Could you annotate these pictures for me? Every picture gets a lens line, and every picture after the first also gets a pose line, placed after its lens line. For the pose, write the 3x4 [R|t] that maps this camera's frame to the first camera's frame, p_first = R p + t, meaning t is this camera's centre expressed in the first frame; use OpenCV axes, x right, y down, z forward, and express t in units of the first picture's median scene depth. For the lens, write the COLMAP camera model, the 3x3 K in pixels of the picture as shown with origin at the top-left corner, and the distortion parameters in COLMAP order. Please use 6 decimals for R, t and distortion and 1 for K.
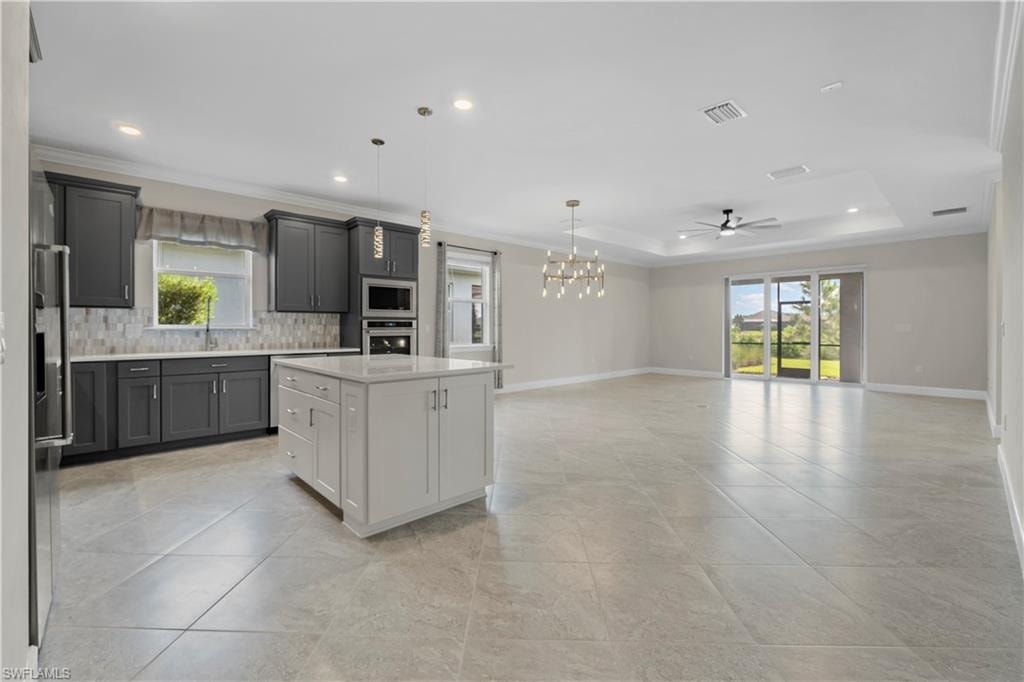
lens RADIAL K [[432.8, 0, 507.8], [0, 432.8, 332.4], [0, 0, 1]] dist [-0.007267, 0.000106]
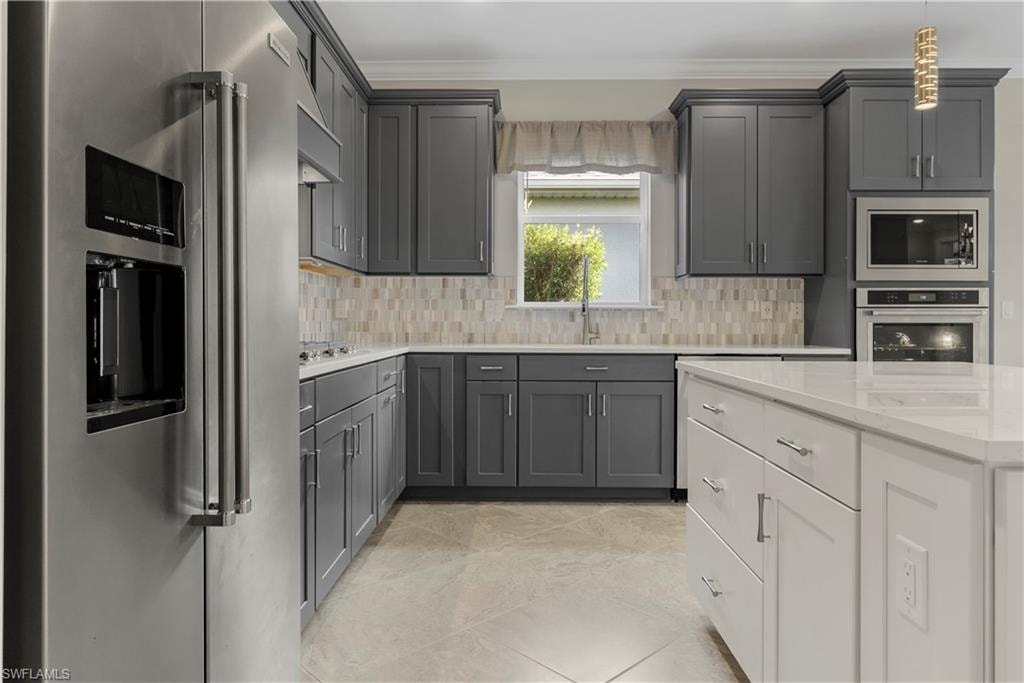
lens RADIAL K [[655.4, 0, 513.6], [0, 655.4, 315.7], [0, 0, 1]] dist [0.000089, 0.000763]
pose [[0.722403, -0.004414, -0.691458, -0.119669], [-0.010388, 0.999798, -0.017235, 0.018745], [0.691395, 0.019633, 0.722211, 0.242923]]
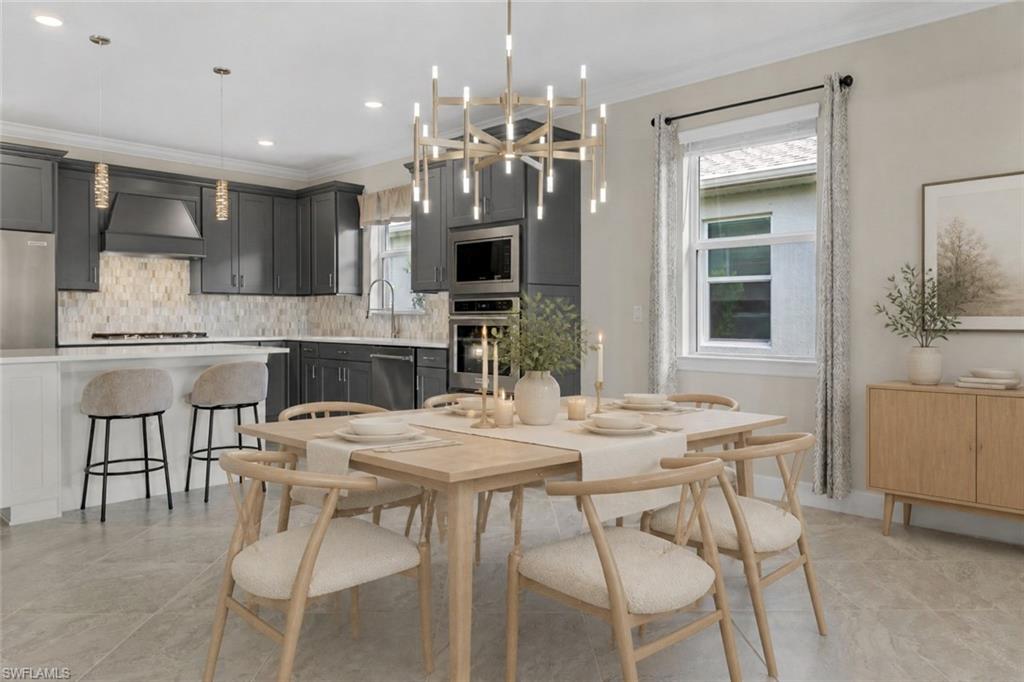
lens RADIAL K [[721.3, 0, 507.8], [0, 721.3, 318.9], [0, 0, 1]] dist [-0.003416, 0.000293]
pose [[0.043623, 0.000822, -0.999048, 0.777059], [-0.013784, 0.999905, 0.000220, -0.001441], [0.998953, 0.013761, 0.043631, 1.102863]]
